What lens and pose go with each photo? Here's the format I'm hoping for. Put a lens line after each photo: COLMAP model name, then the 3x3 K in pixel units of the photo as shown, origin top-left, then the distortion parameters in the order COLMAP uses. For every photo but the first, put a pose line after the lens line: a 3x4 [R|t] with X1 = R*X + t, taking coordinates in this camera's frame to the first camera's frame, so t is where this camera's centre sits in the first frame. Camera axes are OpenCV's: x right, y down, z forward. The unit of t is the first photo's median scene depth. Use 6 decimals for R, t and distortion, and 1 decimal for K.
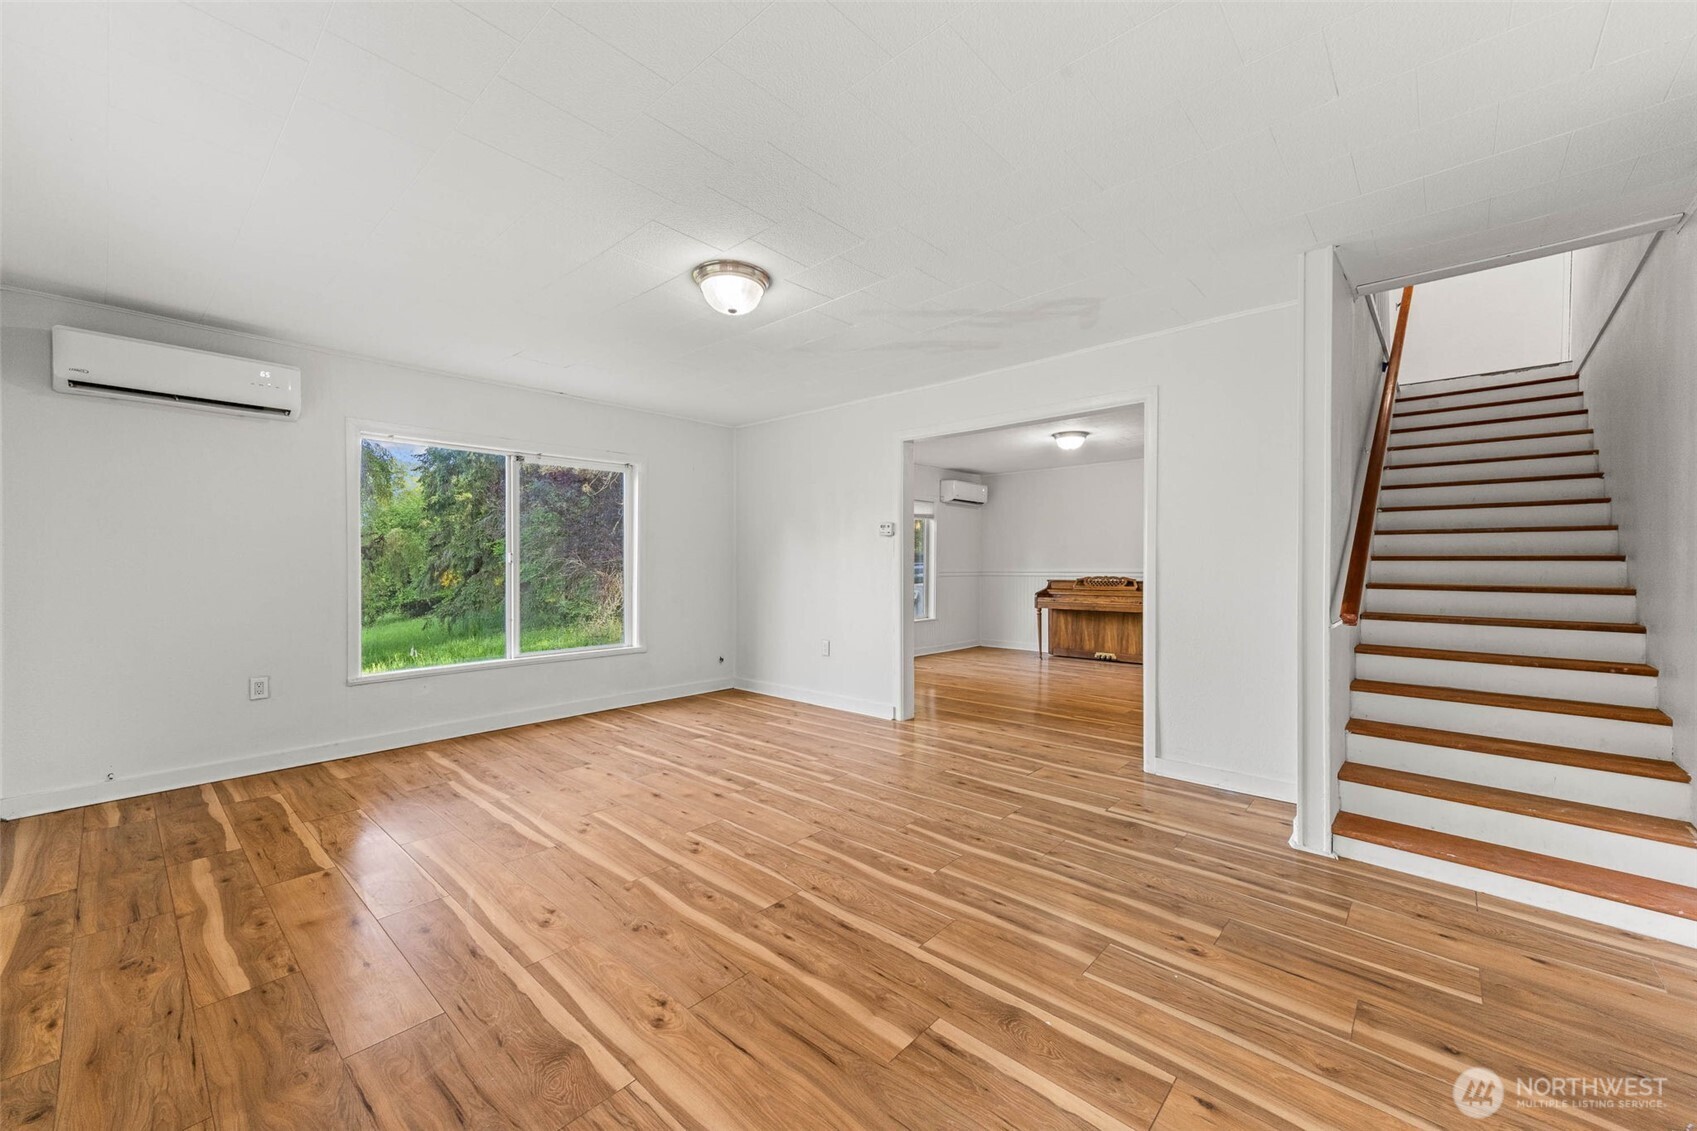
lens RADIAL K [[664.6, 0, 854.0], [0, 664.6, 556.6], [0, 0, 1]] dist [0.019281, 0.000138]
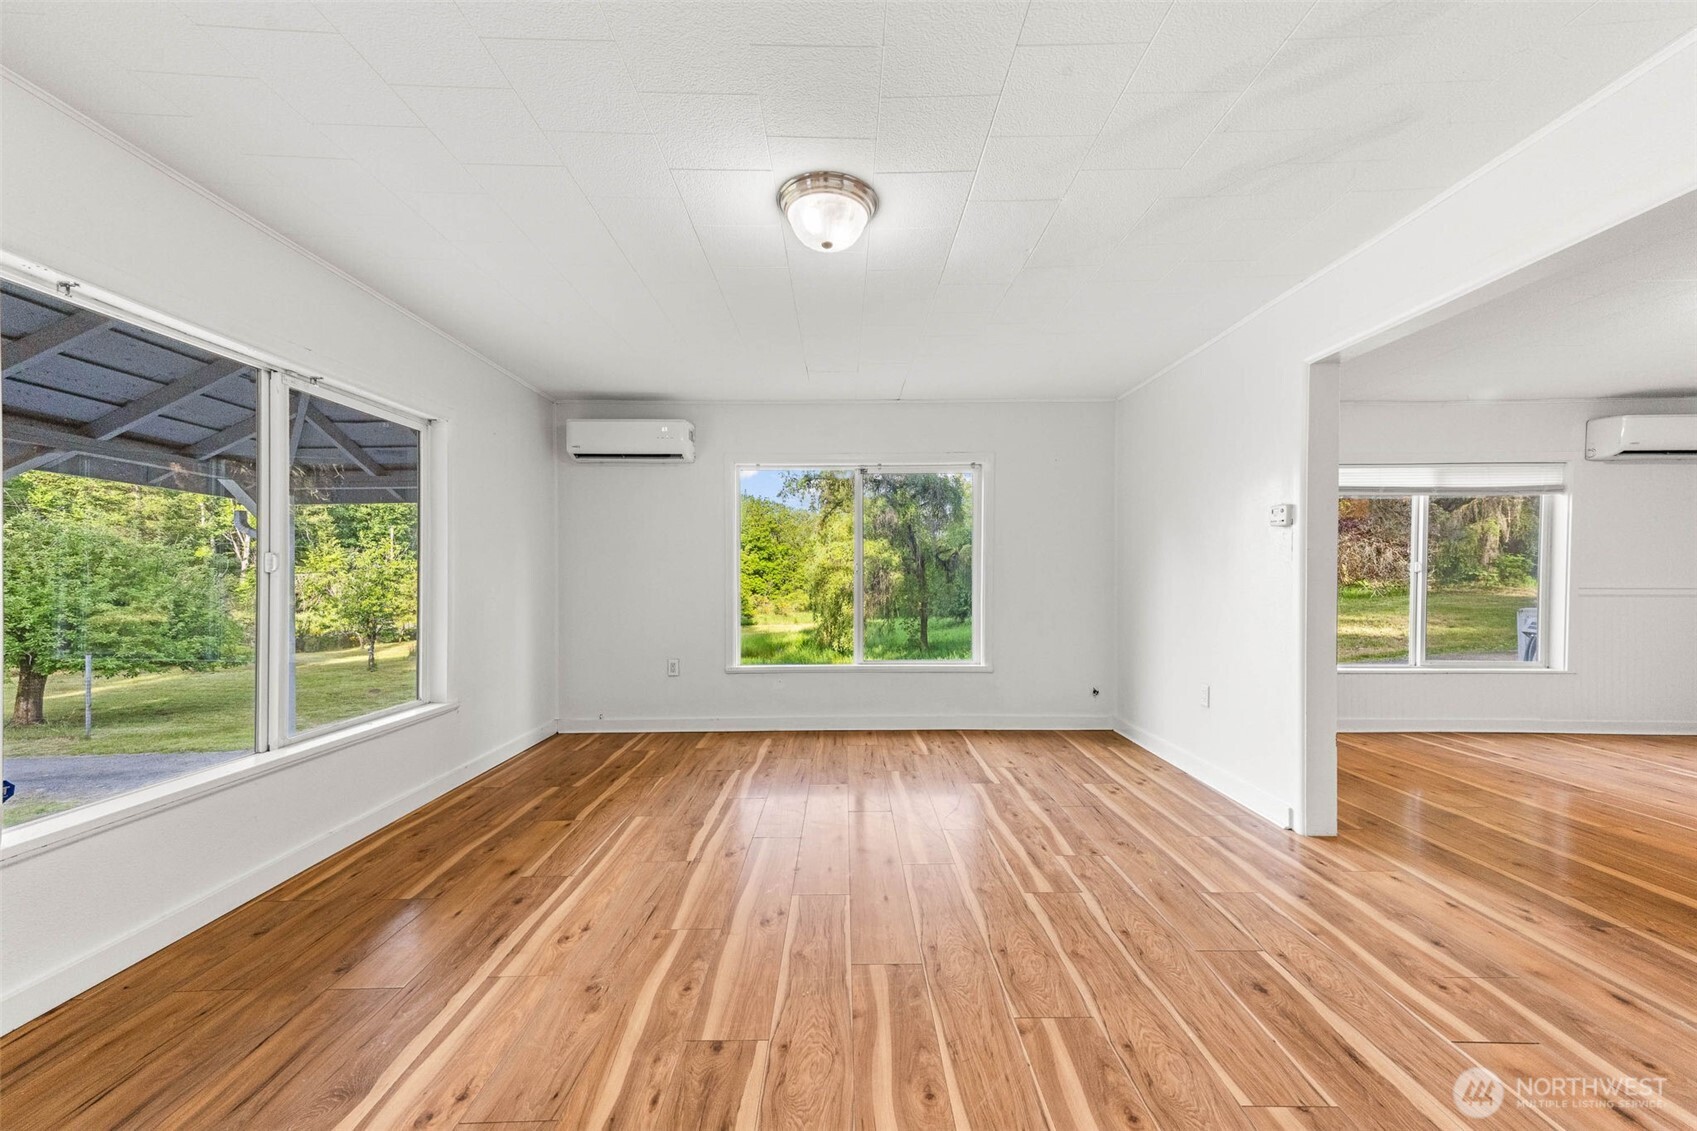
lens RADIAL K [[664.7, 0, 845.4], [0, 664.7, 570.4], [0, 0, 1]] dist [0.022010, 0.000440]
pose [[0.671029, -0.006179, -0.741406, 0.349412], [0.009506, 0.999955, 0.000270, 0.008219], [0.741370, -0.007229, 0.671057, 0.417774]]
